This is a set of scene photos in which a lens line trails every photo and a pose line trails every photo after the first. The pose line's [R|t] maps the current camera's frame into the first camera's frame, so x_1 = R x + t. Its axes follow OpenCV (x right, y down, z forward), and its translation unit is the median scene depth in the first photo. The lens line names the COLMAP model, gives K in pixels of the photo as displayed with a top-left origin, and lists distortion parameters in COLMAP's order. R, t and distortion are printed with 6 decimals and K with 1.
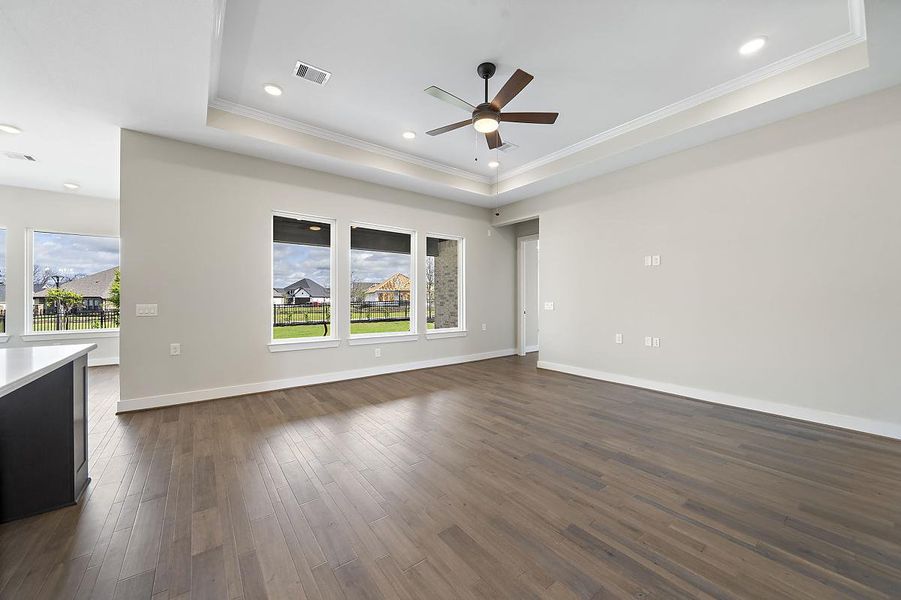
lens RADIAL K [[339.8, 0, 450.5], [0, 339.8, 300.0], [0, 0, 1]] dist [-0.000512, -0.000019]
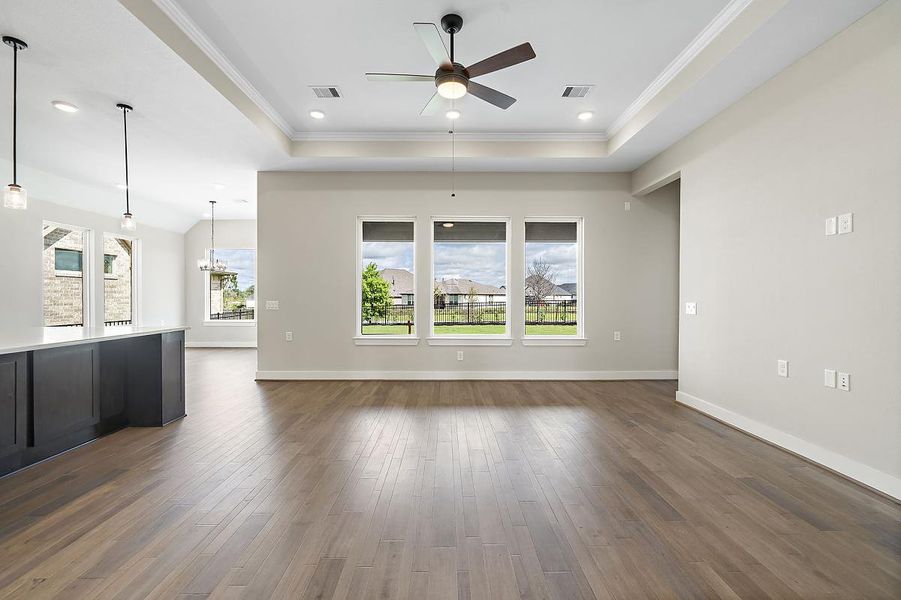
lens RADIAL K [[398.4, 0, 450.5], [0, 398.4, 300.0], [0, 0, 1]] dist [-0.000305, 0.000028]
pose [[0.798309, 0.006387, -0.602214, 0.520770], [-0.005065, 0.999980, 0.003891, 0.001007], [0.602227, -0.000055, 0.798325, 0.159857]]
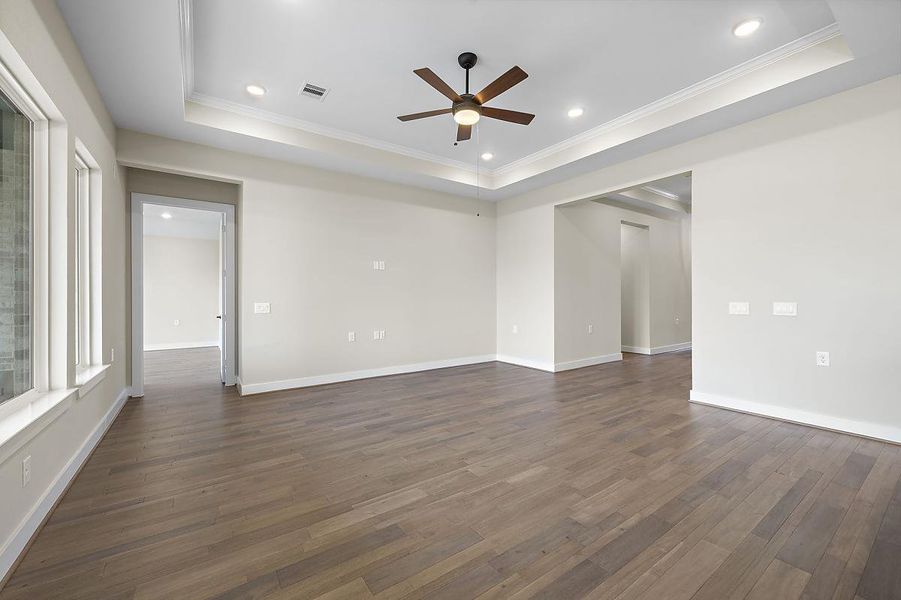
lens RADIAL K [[372.9, 0, 448.4], [0, 372.9, 296.9], [0, 0, 1]] dist [-0.001613, 0.000215]
pose [[0.030399, -0.002532, 0.999535, -0.716752], [0.010509, 0.999942, 0.002213, -0.007207], [-0.999483, 0.010437, 0.030424, 0.766869]]
